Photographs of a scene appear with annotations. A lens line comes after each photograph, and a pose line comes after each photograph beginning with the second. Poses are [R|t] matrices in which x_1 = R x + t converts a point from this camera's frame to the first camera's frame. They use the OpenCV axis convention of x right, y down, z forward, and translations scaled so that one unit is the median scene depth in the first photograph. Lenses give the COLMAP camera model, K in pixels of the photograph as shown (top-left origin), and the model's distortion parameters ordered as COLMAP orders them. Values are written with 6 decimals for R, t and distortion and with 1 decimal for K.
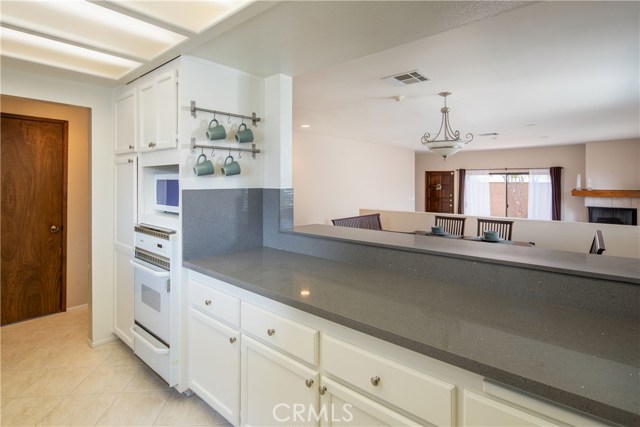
lens RADIAL K [[318.7, 0, 326.9], [0, 318.7, 185.9], [0, 0, 1]] dist [0.000340, -0.000791]
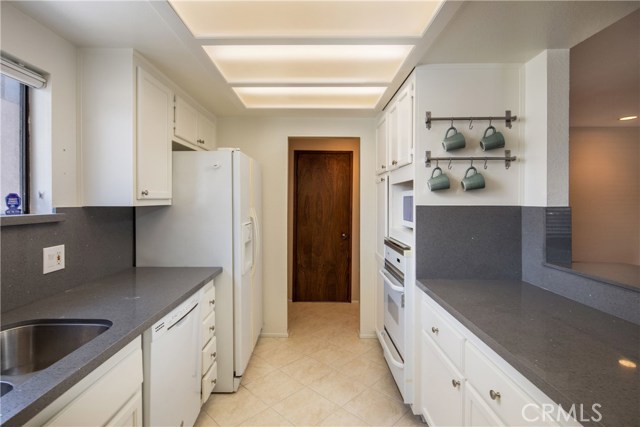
lens RADIAL K [[318.6, 0, 317.6], [0, 318.6, 204.6], [0, 0, 1]] dist [0.002112, 0.000019]
pose [[0.635059, 0.007236, -0.772429, 0.091341], [-0.011285, 0.999936, 0.000089, 0.010760], [0.772381, 0.008660, 0.635101, 0.132882]]
